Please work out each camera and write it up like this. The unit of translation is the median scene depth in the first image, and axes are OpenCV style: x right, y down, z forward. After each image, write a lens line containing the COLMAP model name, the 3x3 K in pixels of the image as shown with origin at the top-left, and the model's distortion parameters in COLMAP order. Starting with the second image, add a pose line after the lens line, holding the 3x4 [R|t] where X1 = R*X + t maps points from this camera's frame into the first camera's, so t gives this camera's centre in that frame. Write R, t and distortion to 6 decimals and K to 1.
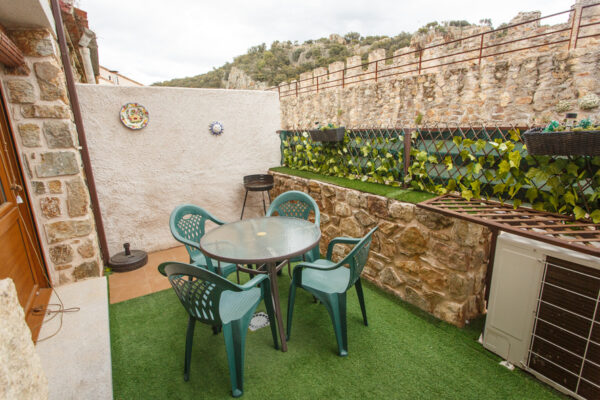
lens RADIAL K [[297.7, 0, 300.3], [0, 297.7, 200.7], [0, 0, 1]] dist [-0.001530, 0.000363]
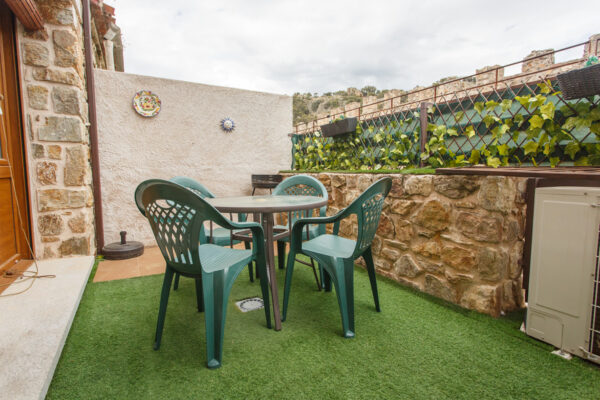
lens RADIAL K [[297.7, 0, 299.9], [0, 297.7, 199.3], [0, 0, 1]] dist [-0.001530, 0.000363]
pose [[0.997943, 0.032505, -0.055258, 0.035441], [-0.040703, 0.987171, -0.154389, 0.229033], [0.049530, 0.156321, 0.986464, 0.107311]]
